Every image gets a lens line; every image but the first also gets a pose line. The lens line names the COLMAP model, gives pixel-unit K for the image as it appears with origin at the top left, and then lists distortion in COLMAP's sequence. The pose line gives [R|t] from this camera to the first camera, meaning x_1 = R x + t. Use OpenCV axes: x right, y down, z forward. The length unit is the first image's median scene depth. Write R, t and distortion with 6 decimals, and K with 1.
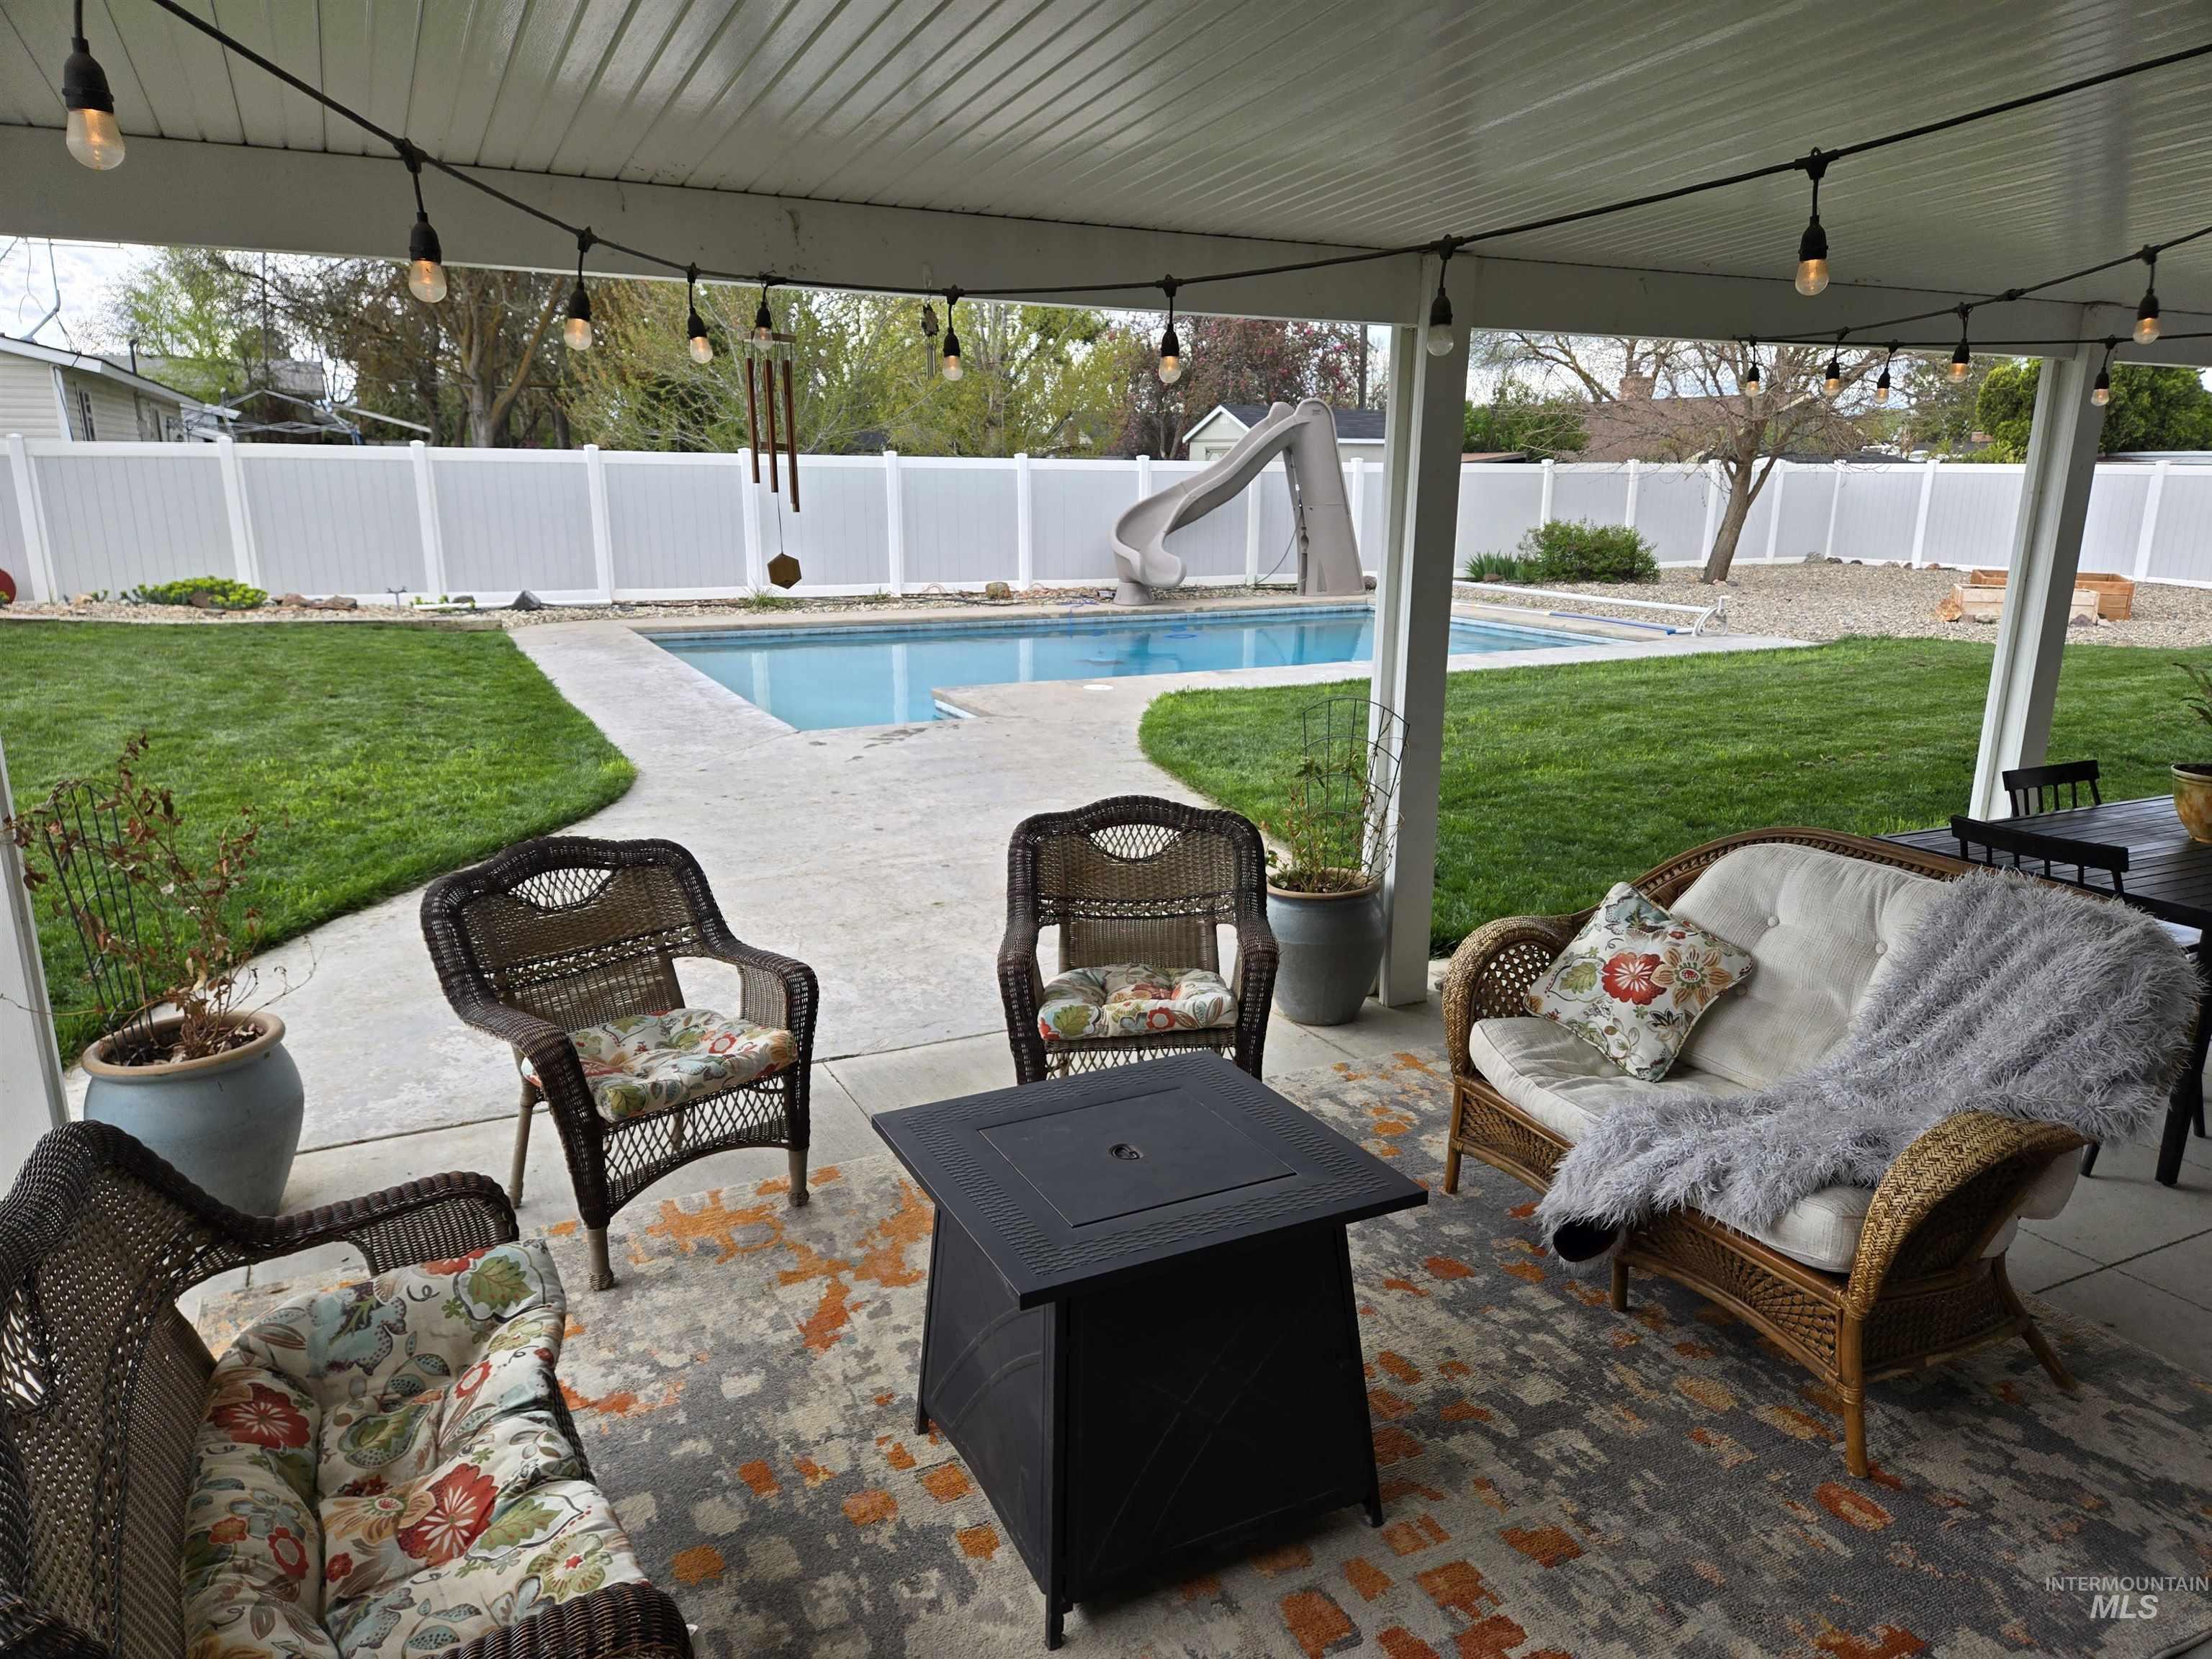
lens RADIAL K [[1477.0, 0, 1109.1], [0, 1477.0, 853.9], [0, 0, 1]] dist [0.070681, -0.054677]
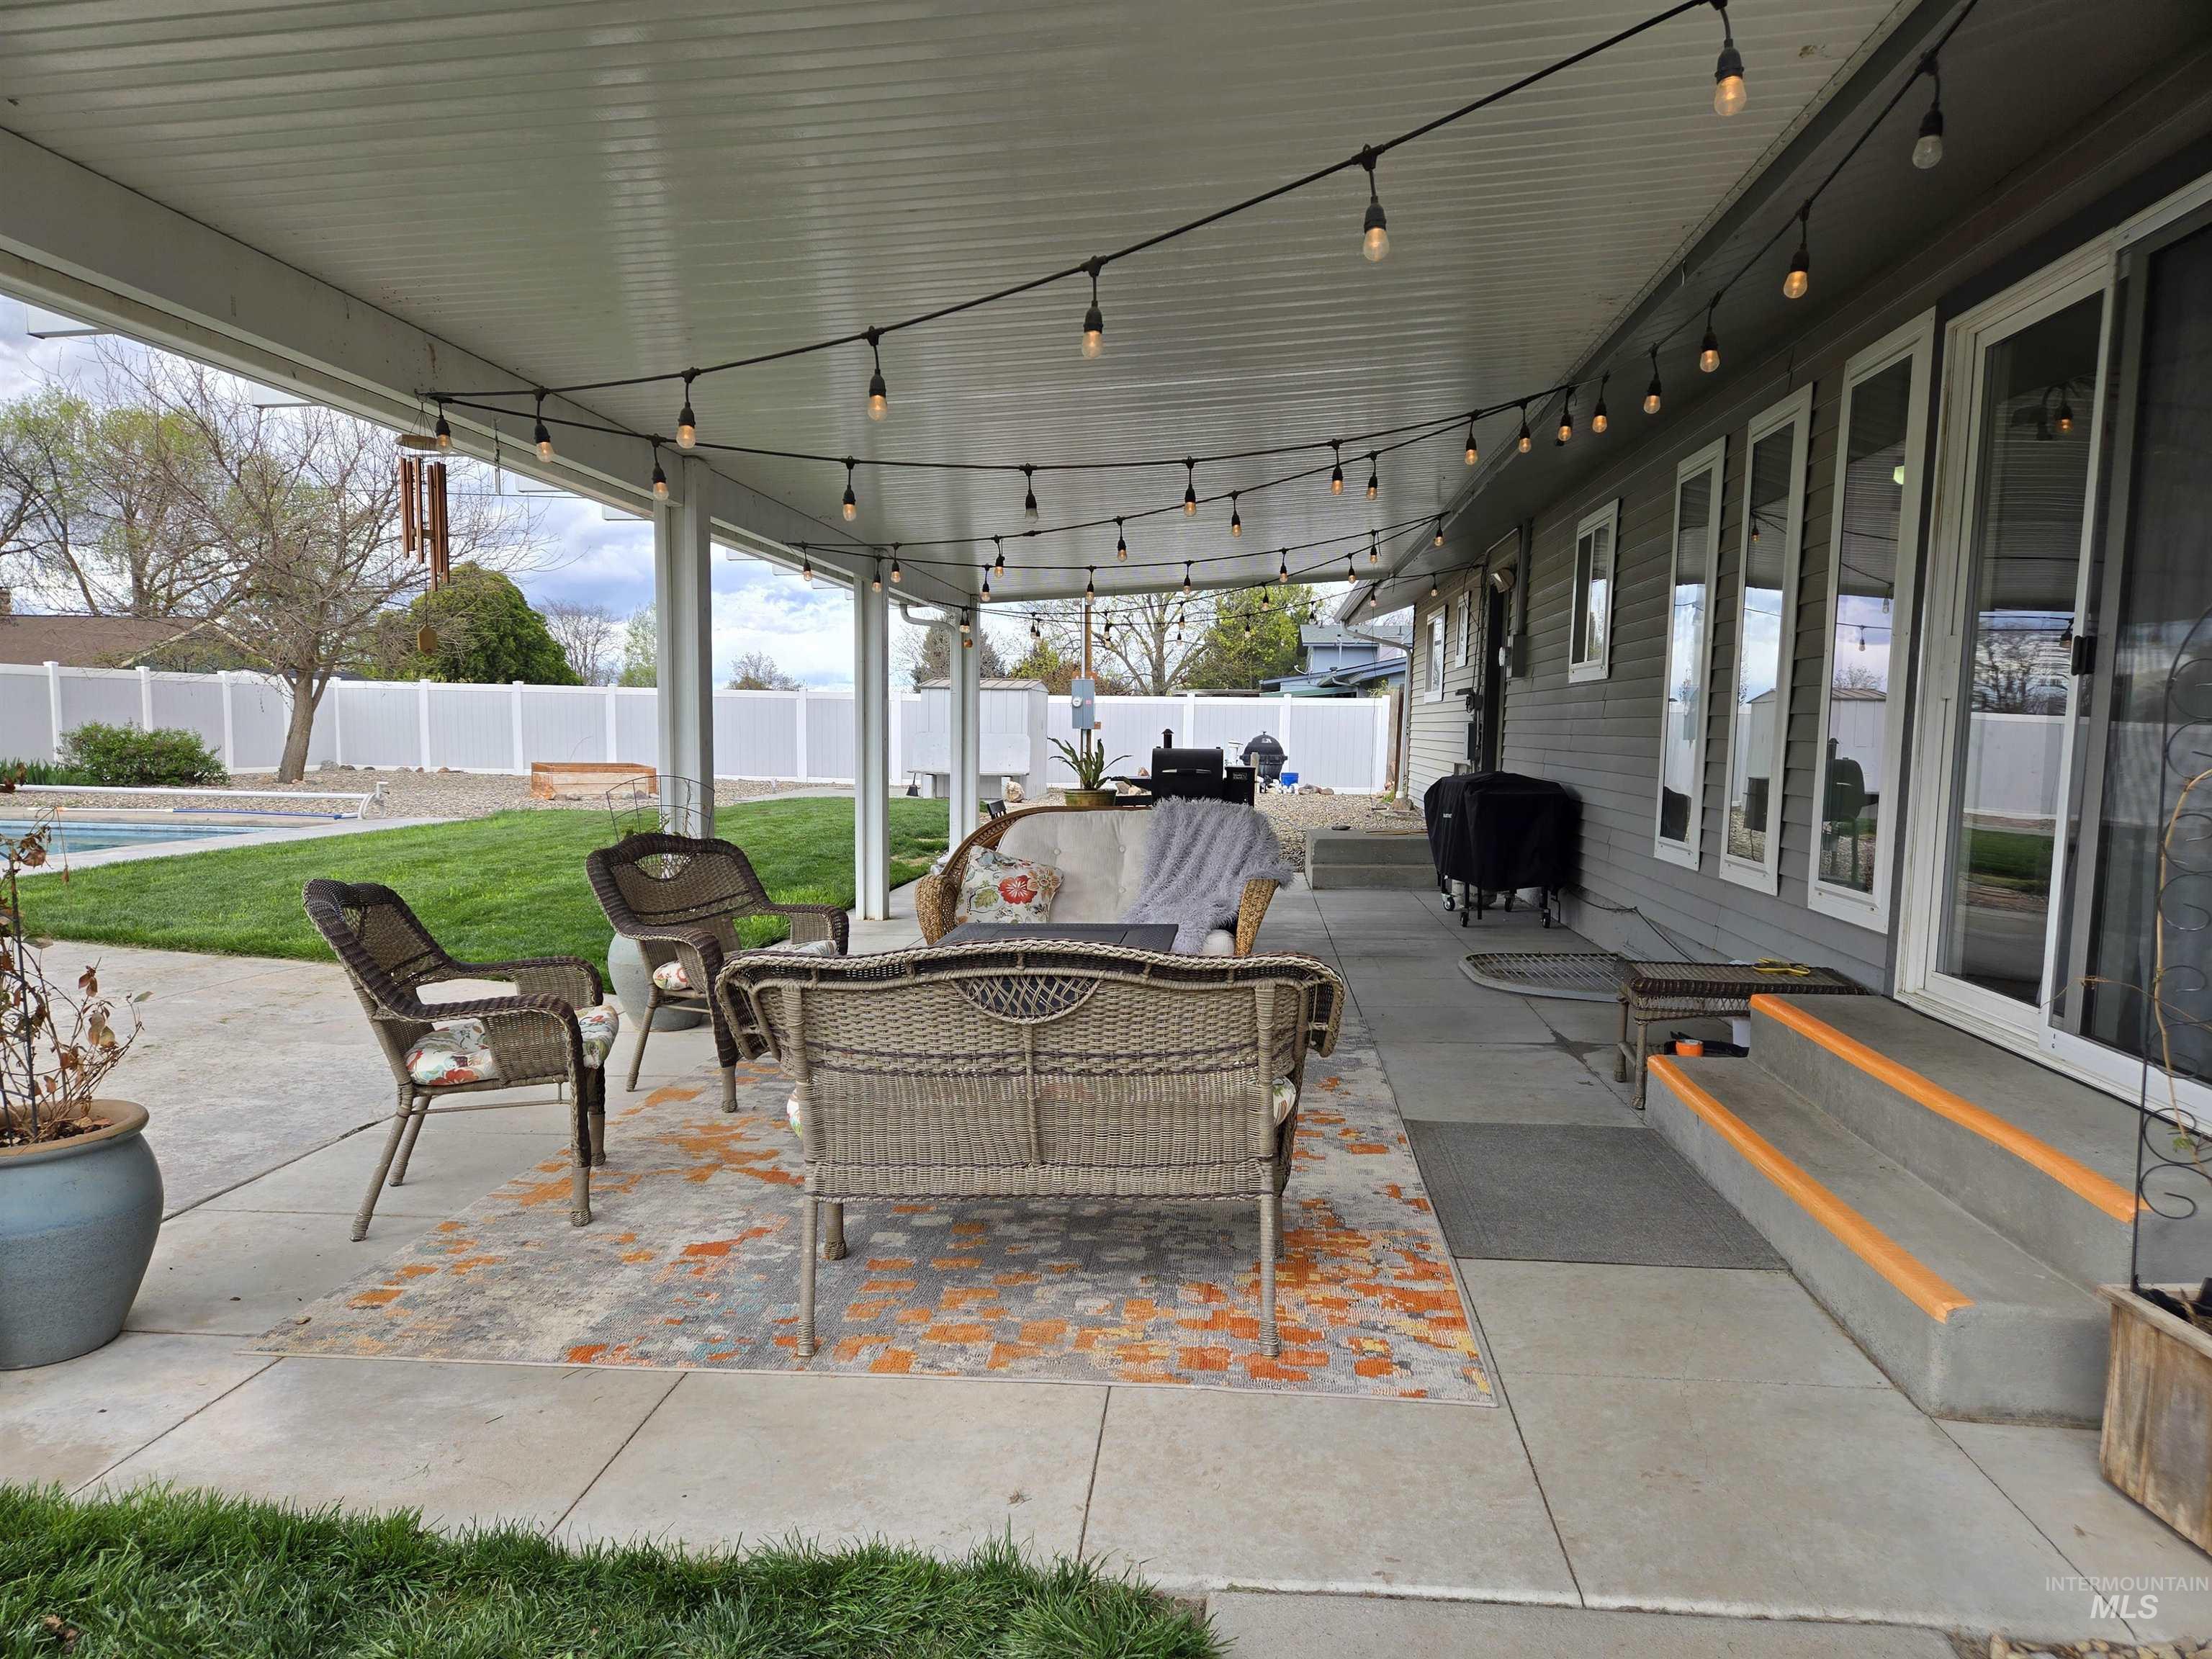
lens RADIAL K [[1477.0, 0, 1114.9], [0, 1477.0, 865.8], [0, 0, 1]] dist [0.070681, -0.054677]
pose [[0.525072, -0.079232, 0.847362, -0.186854], [0.202445, 0.978706, -0.033933, 0.024778], [-0.826629, 0.189361, 0.529931, 0.000254]]
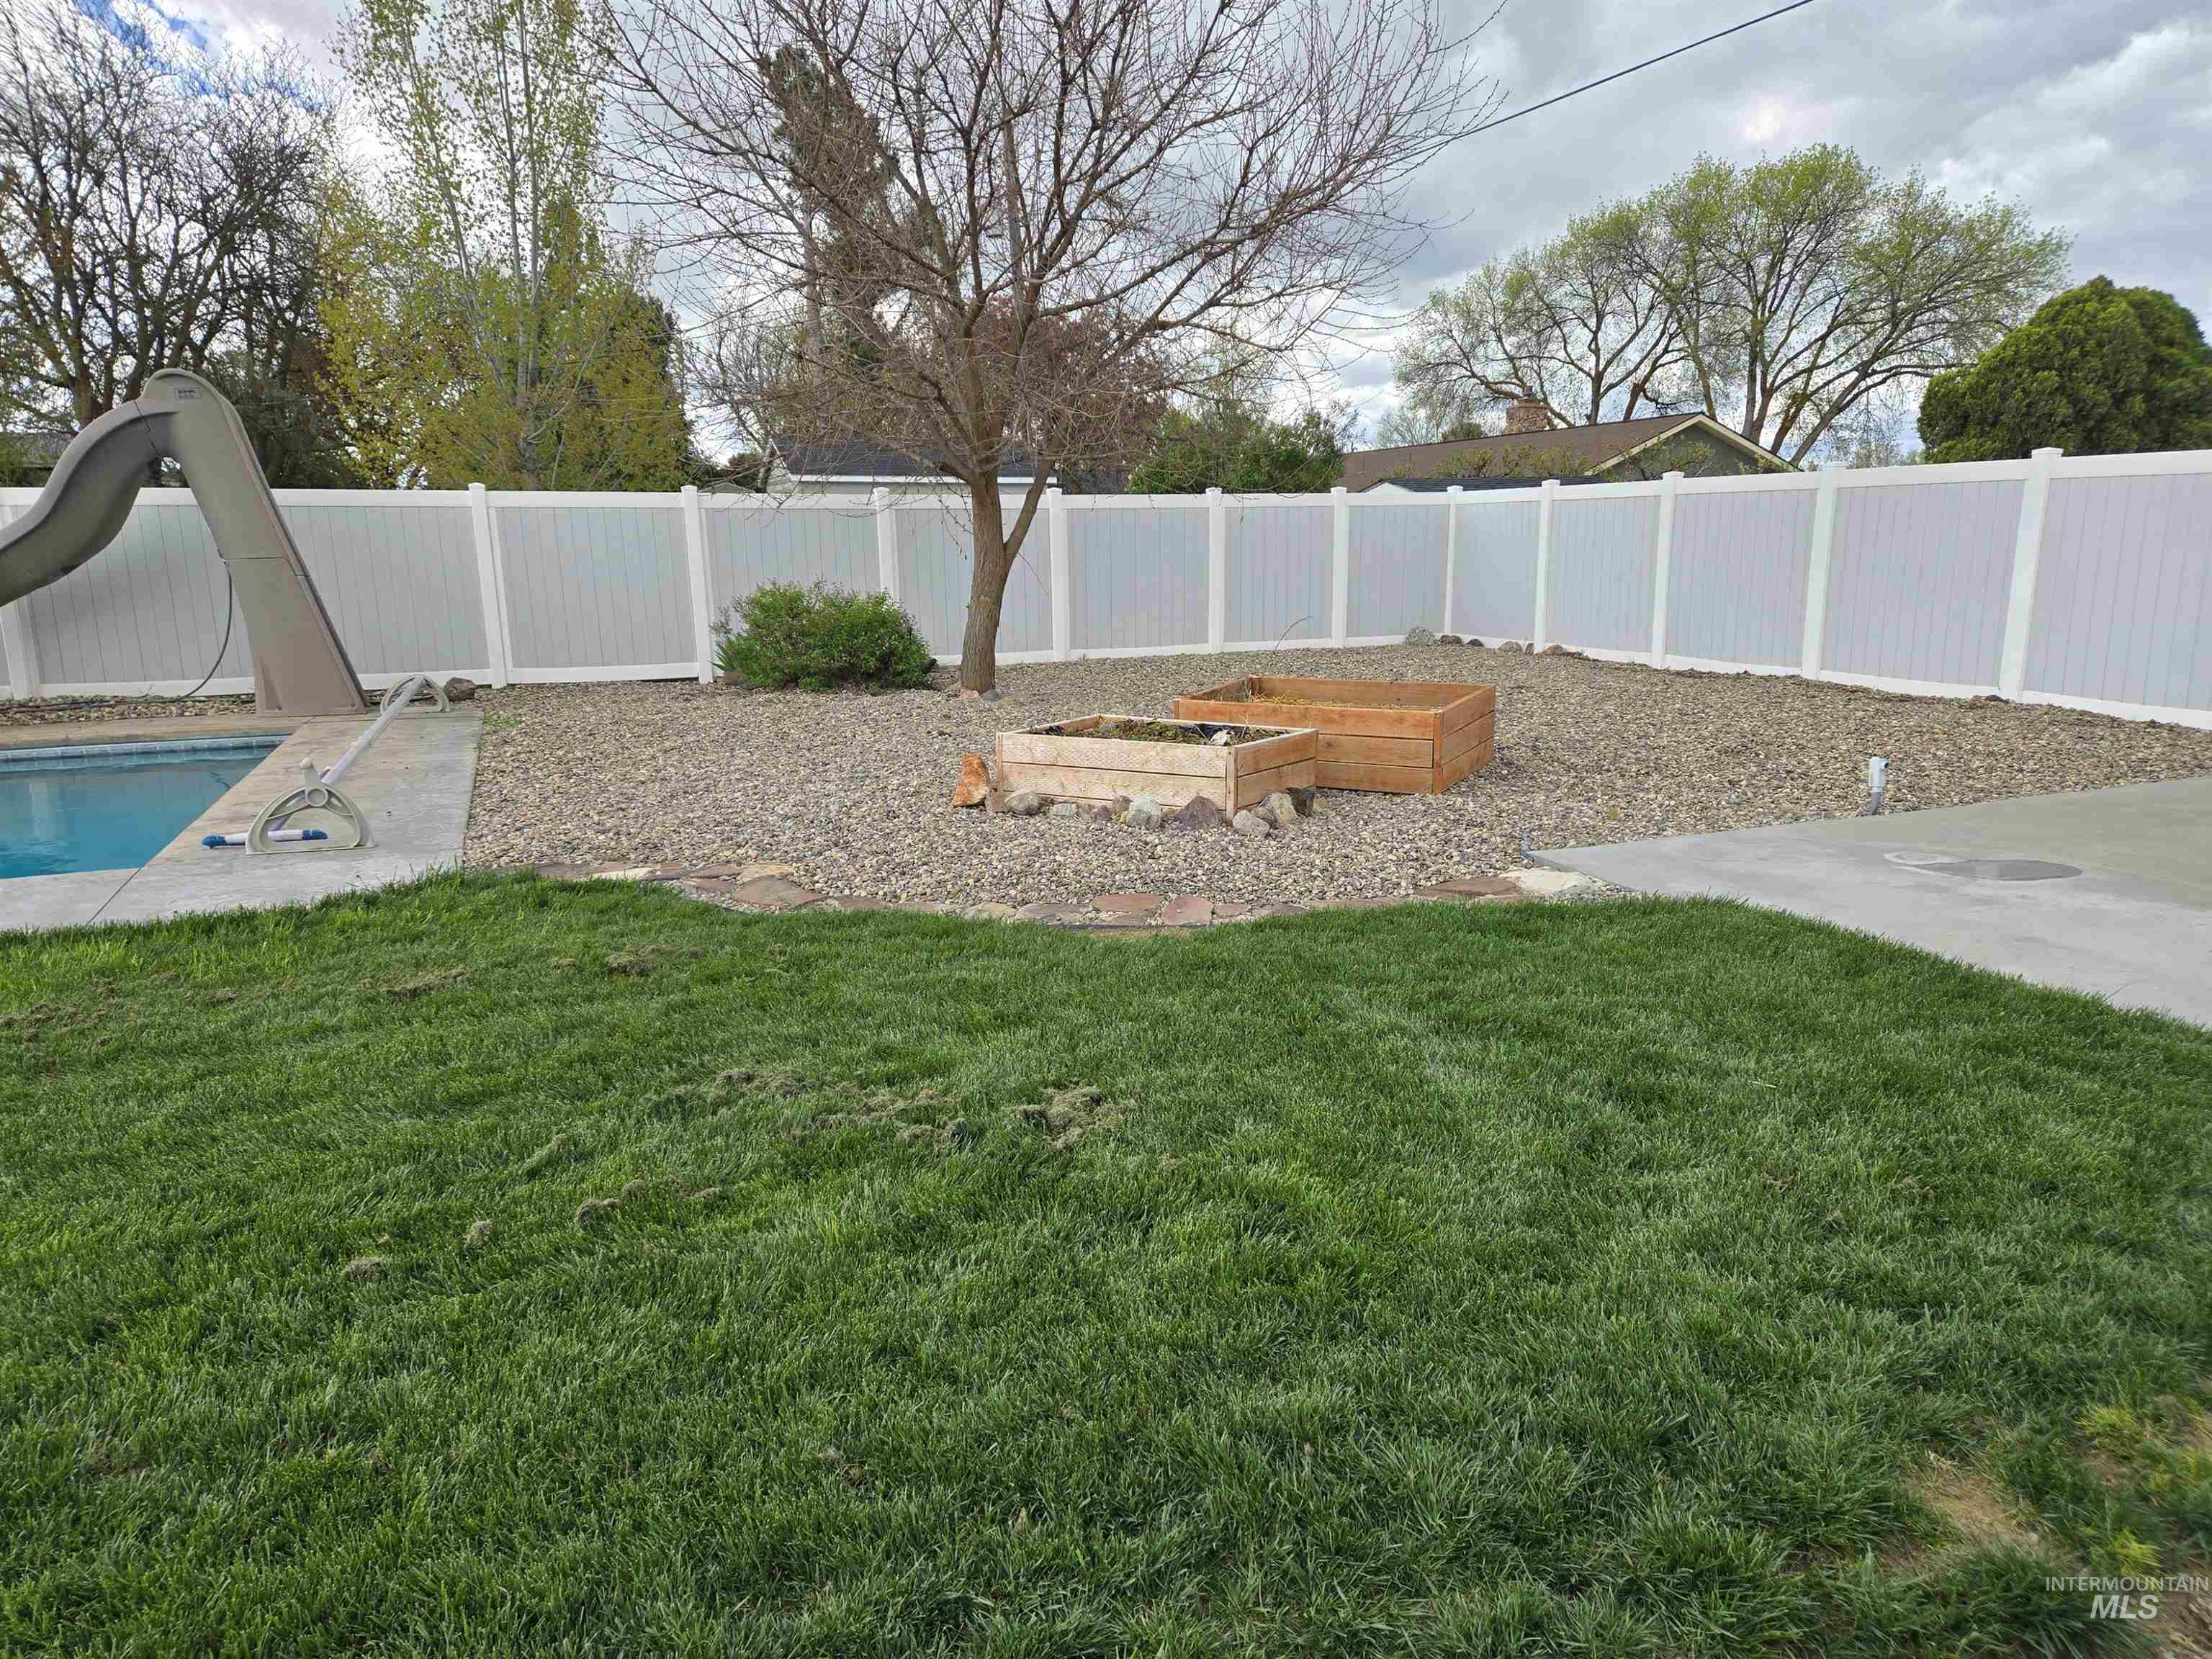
lens RADIAL K [[1477.0, 0, 1103.1], [0, 1477.0, 840.4], [0, 0, 1]] dist [0.070681, -0.054677]
pose [[0.995609, 0.004536, -0.093501, 0.541472], [-0.008854, 0.998911, -0.045812, -0.109048], [0.093191, 0.046439, 0.994565, 0.491840]]
